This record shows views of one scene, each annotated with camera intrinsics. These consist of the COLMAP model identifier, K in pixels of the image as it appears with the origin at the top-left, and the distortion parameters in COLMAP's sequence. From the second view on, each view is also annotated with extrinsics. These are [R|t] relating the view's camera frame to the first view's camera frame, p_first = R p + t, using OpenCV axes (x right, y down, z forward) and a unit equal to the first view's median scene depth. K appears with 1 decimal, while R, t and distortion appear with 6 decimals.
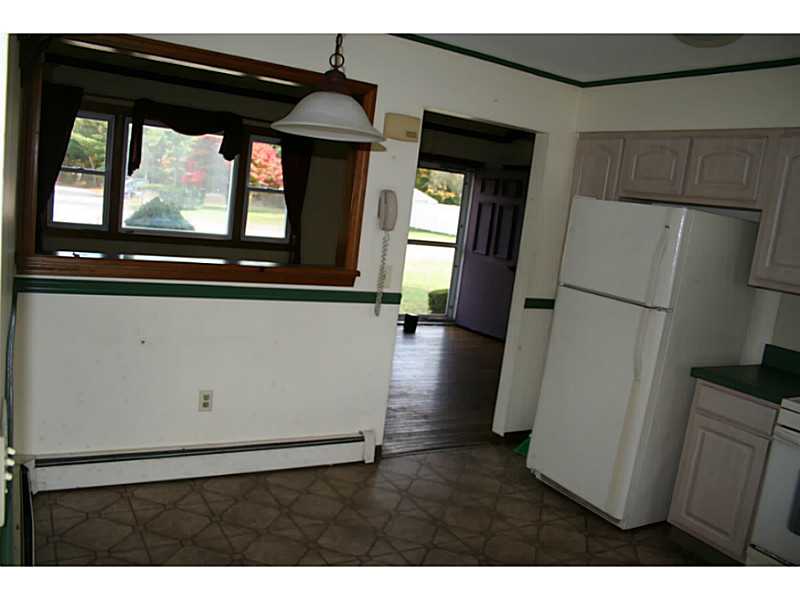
lens RADIAL K [[687.0, 0, 400.0], [0, 687.0, 300.0], [0, 0, 1]] dist [-0.064194, 0.005865]
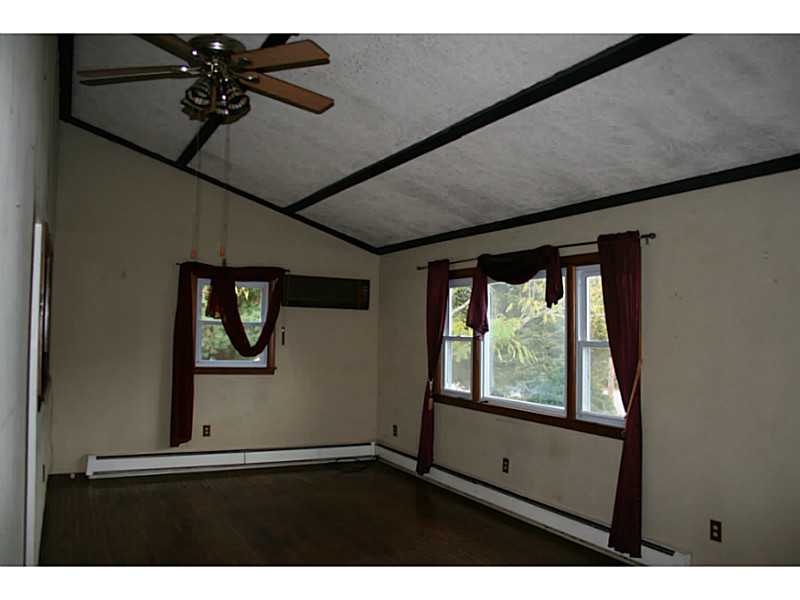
lens RADIAL K [[687.0, 0, 400.0], [0, 687.0, 300.0], [0, 0, 1]] dist [-0.064194, 0.005865]
pose [[-0.045132, -0.164248, -0.985386, 0.517584], [-0.177136, 0.972077, -0.153916, -0.072322], [0.983151, 0.167601, -0.072966, 0.935737]]
